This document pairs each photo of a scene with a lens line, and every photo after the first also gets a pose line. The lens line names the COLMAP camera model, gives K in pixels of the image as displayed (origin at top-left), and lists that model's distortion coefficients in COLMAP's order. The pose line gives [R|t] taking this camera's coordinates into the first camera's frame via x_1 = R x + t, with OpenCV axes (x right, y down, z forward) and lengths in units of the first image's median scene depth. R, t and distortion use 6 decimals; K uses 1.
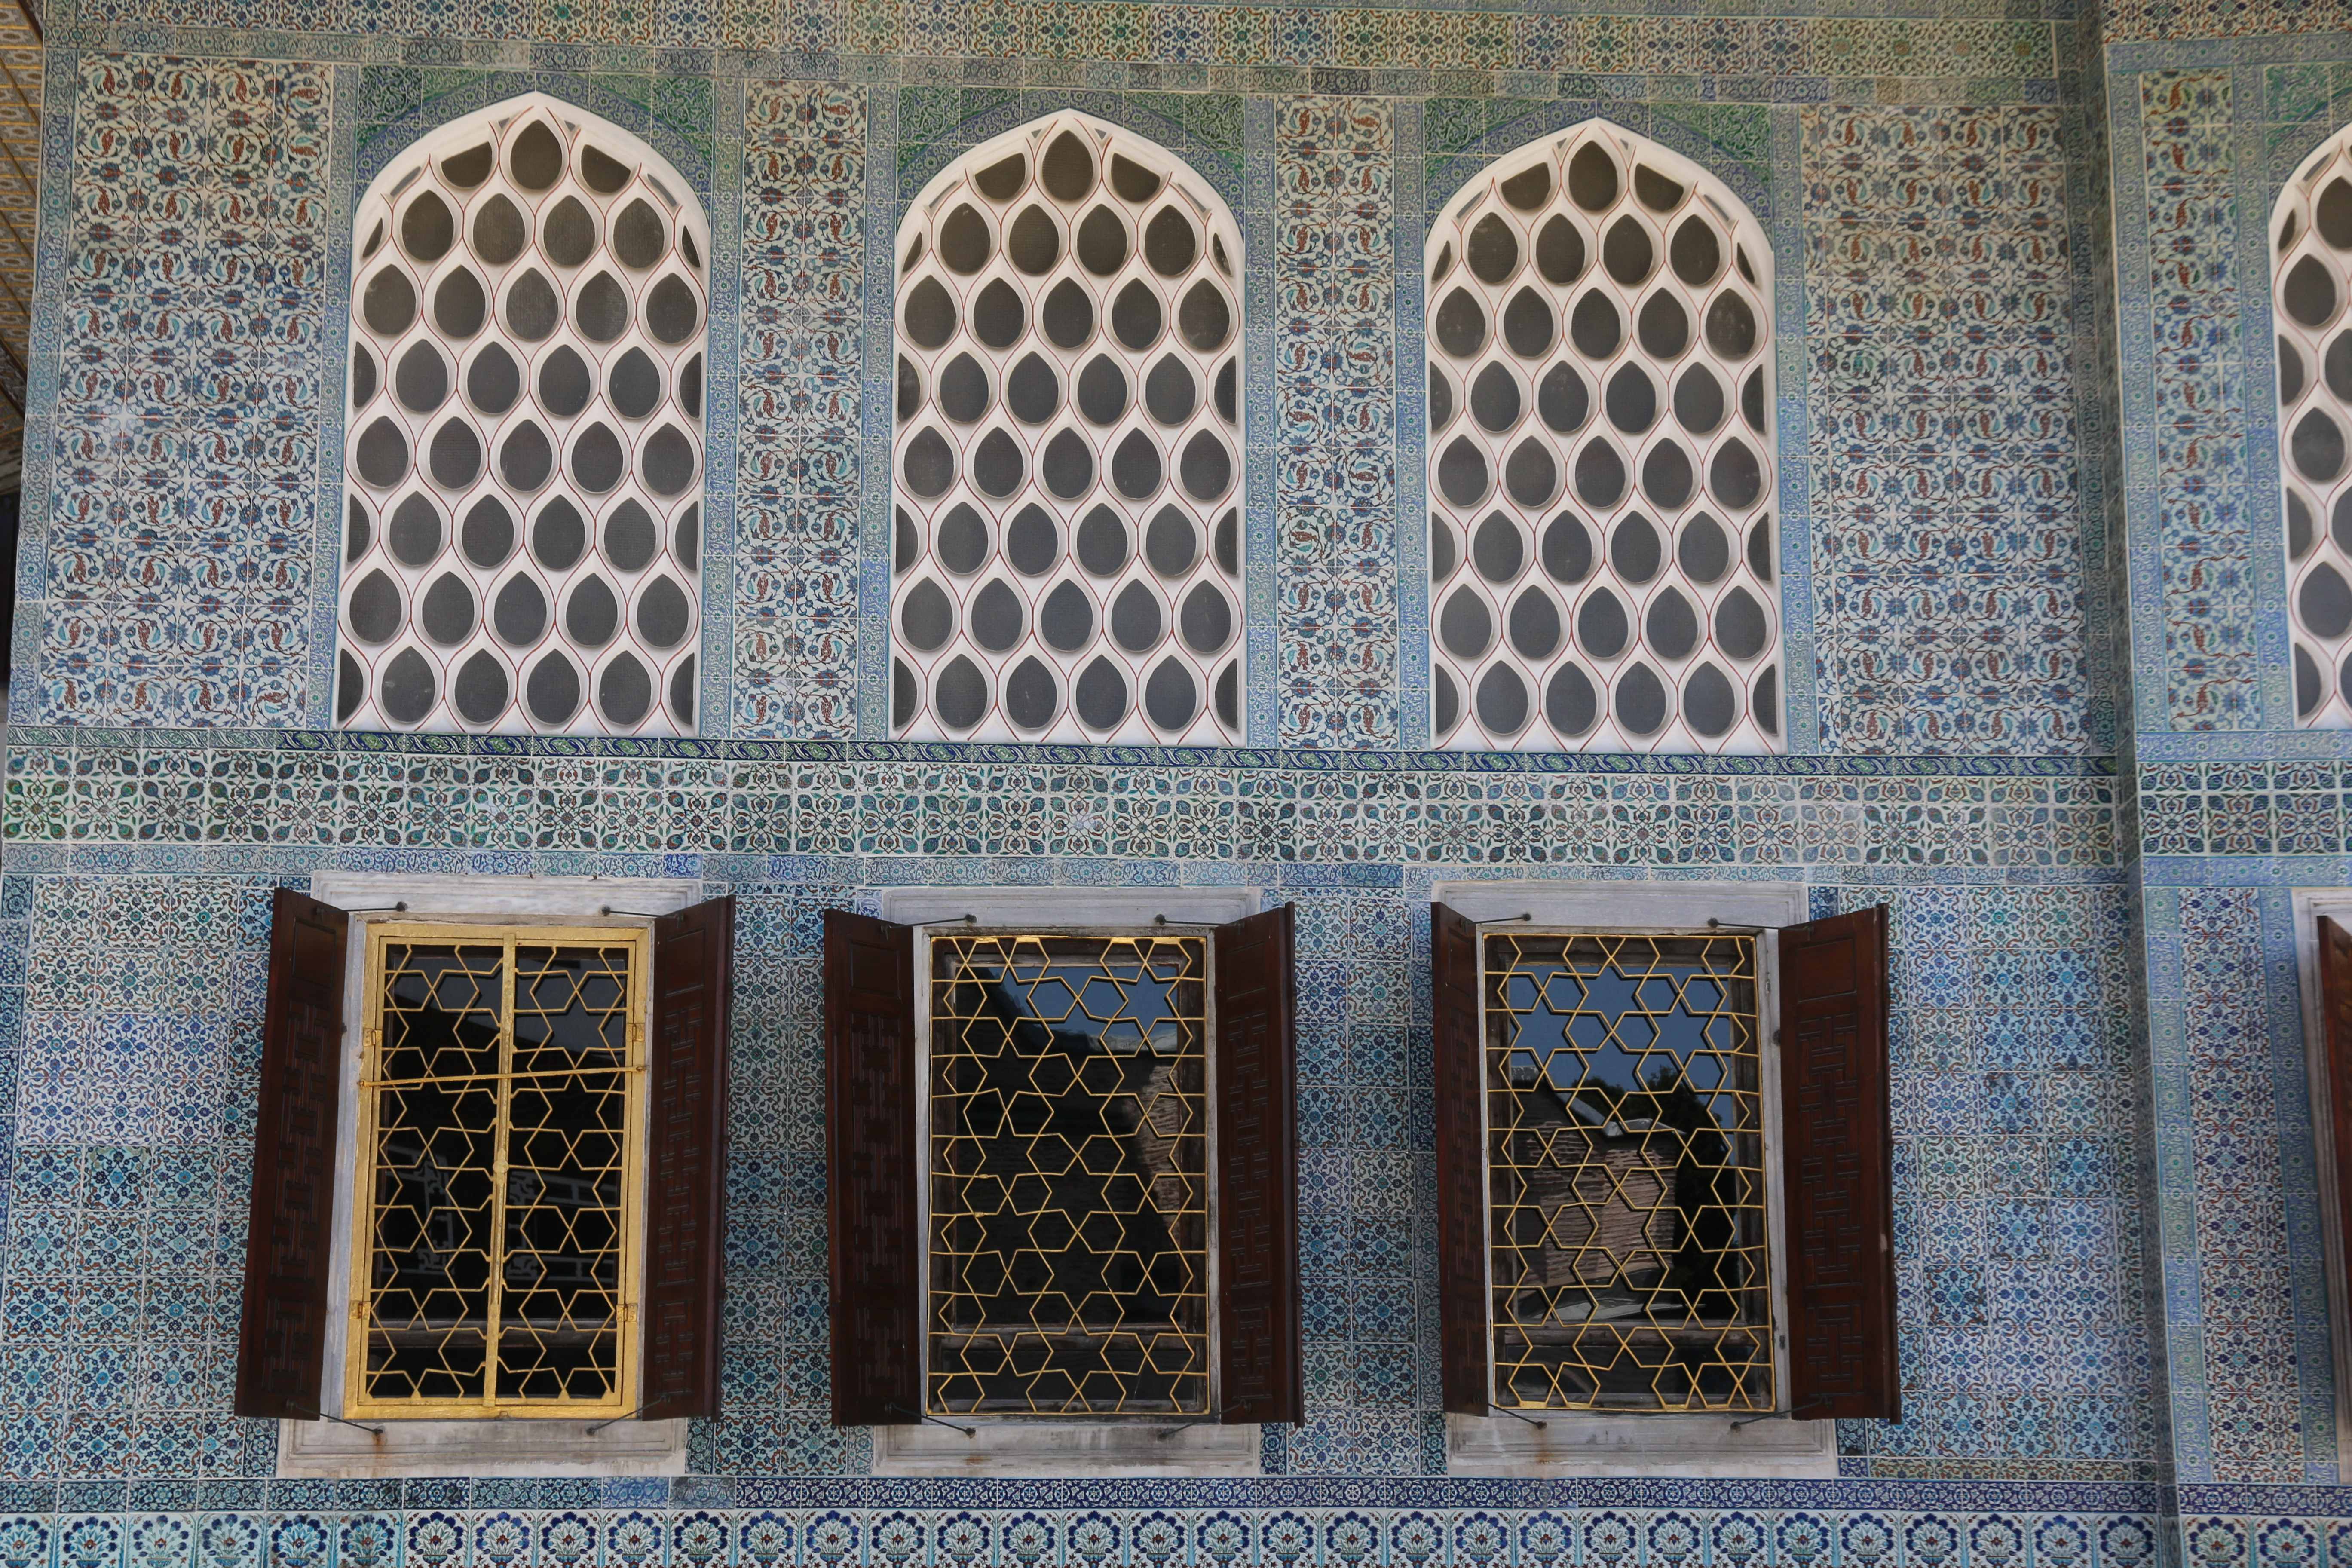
lens RADIAL K [[3800.5, 0, 1175.6], [0, 3800.5, 806.4], [0, 0, 1]] dist [0.175976, 0.000000]
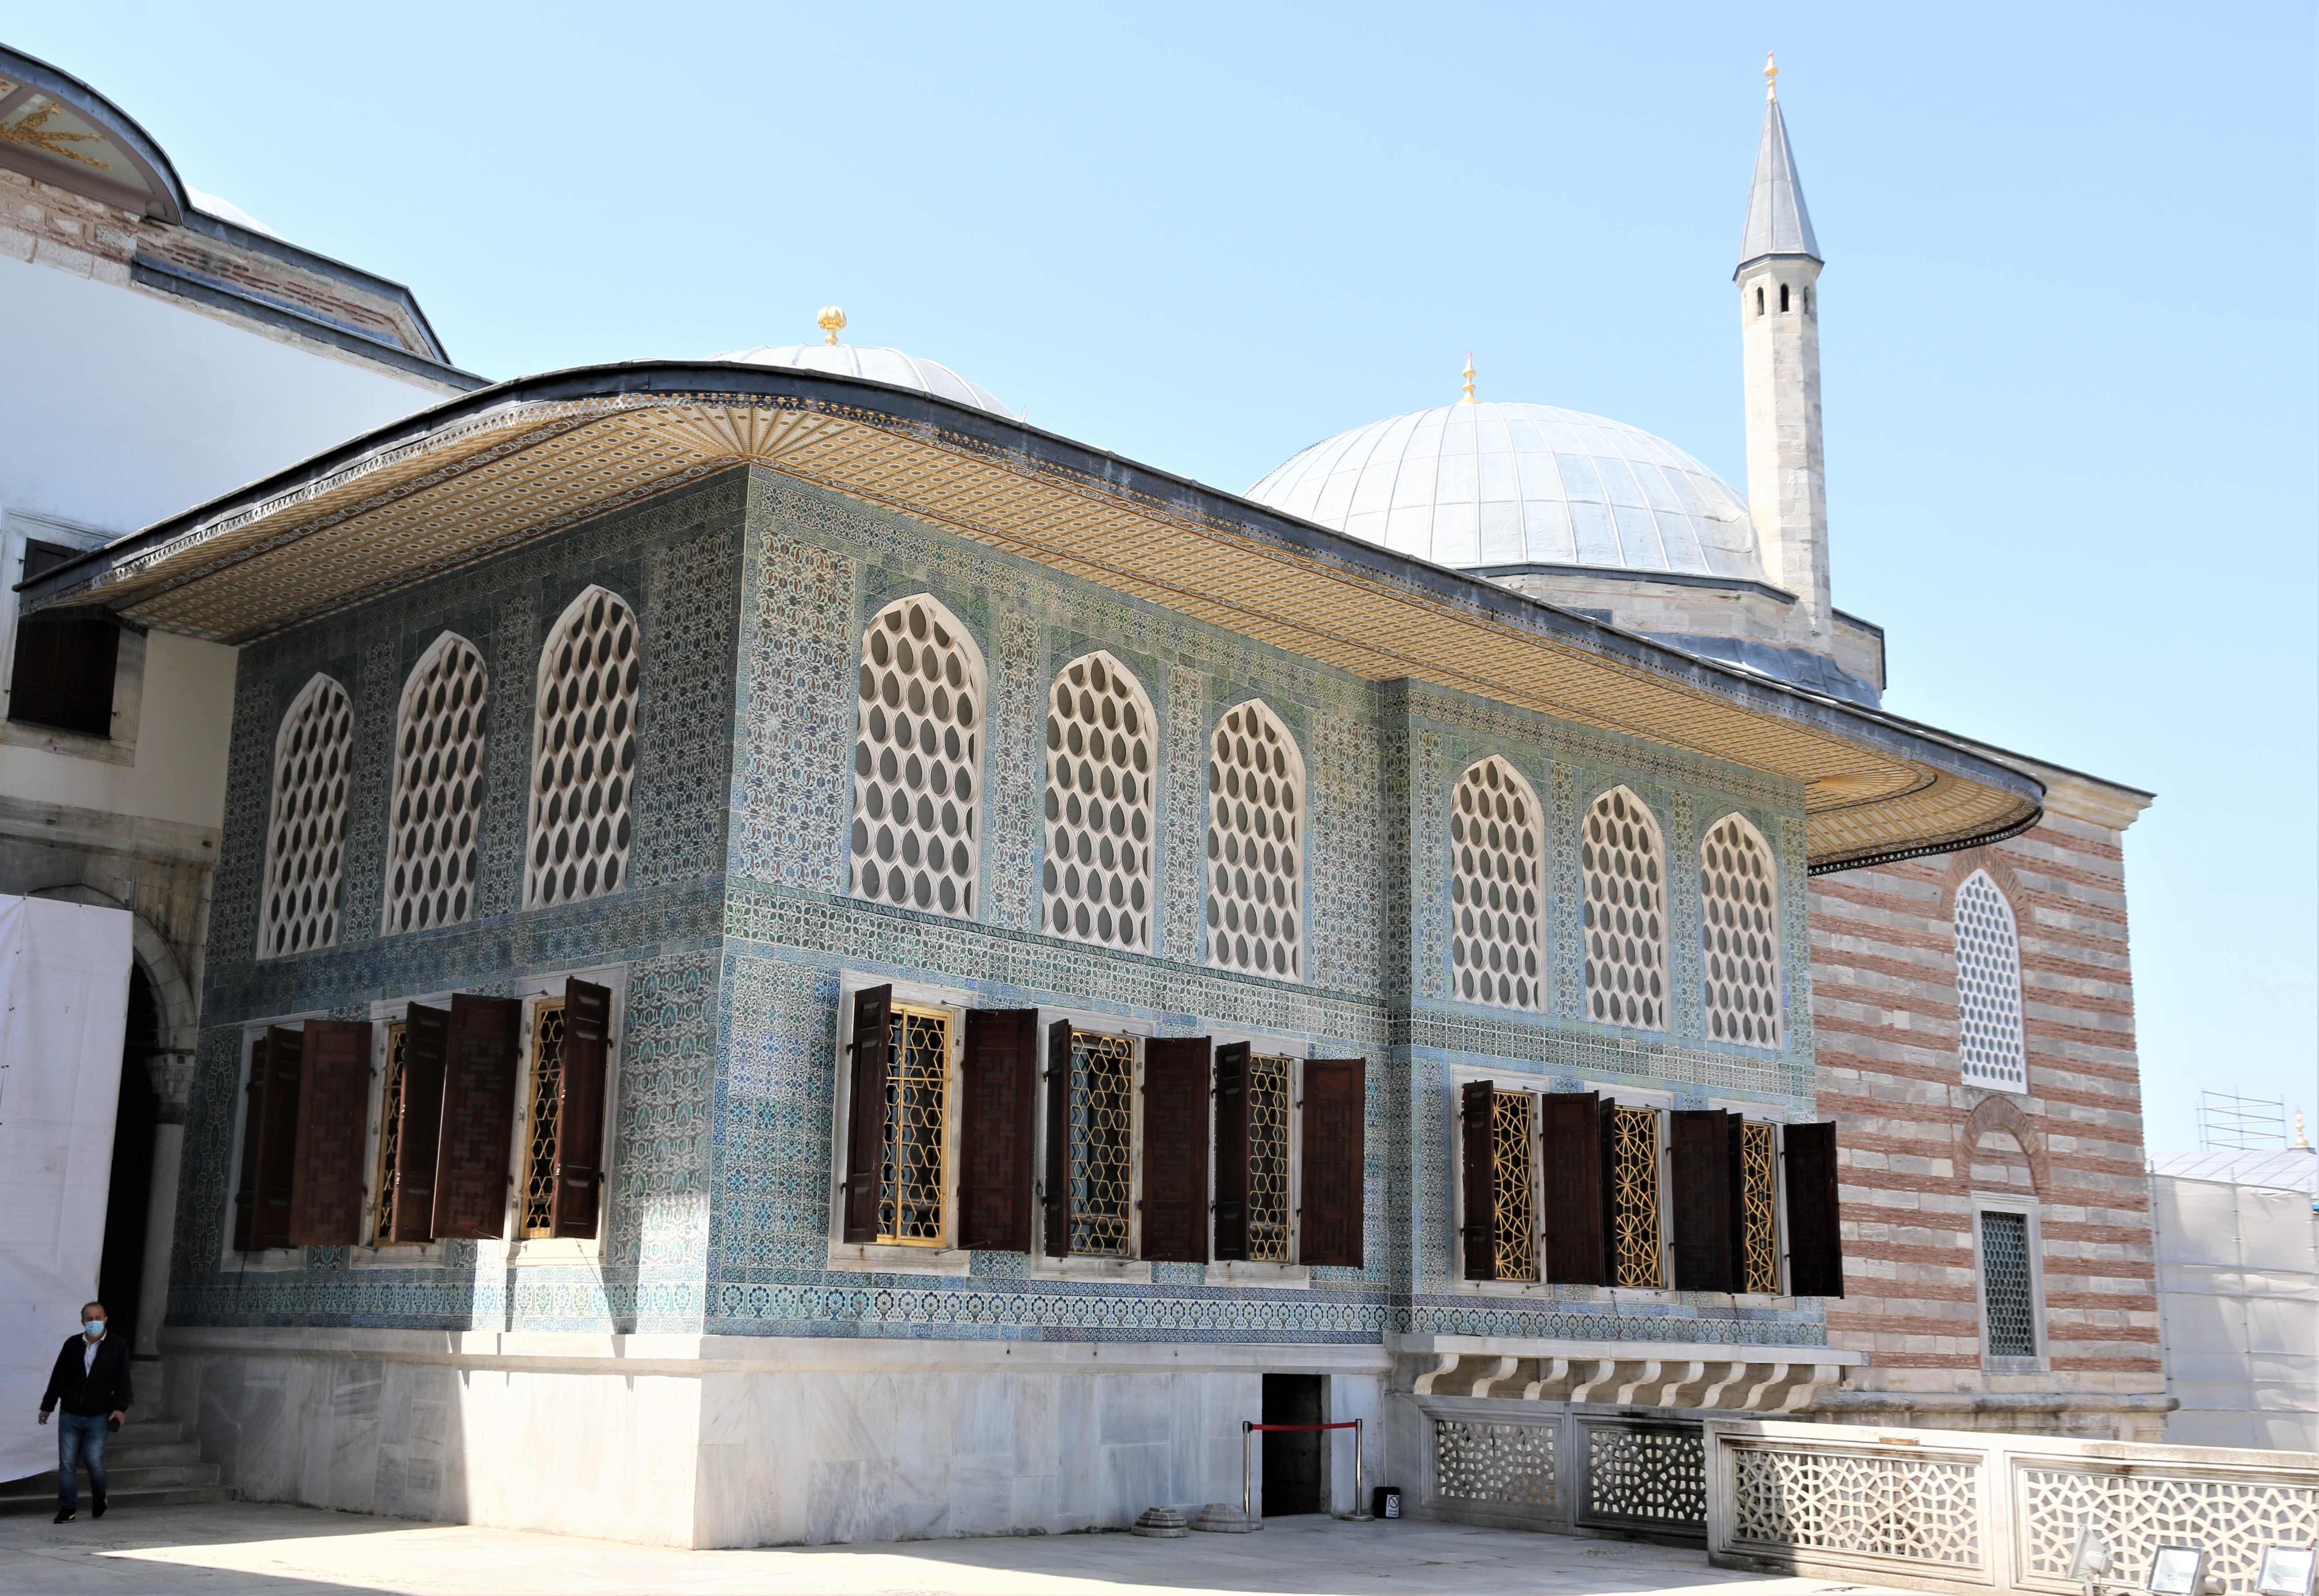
lens RADIAL K [[2569.9, 0, 1160.1], [0, 2569.9, 786.2], [0, 0, 1]] dist [0.041306, 0.000000]
pose [[0.687089, 0.162187, 0.708240, -1.061307], [-0.160552, 0.984563, -0.069708, -0.009570], [-0.708613, -0.065814, 0.702521, -0.055969]]
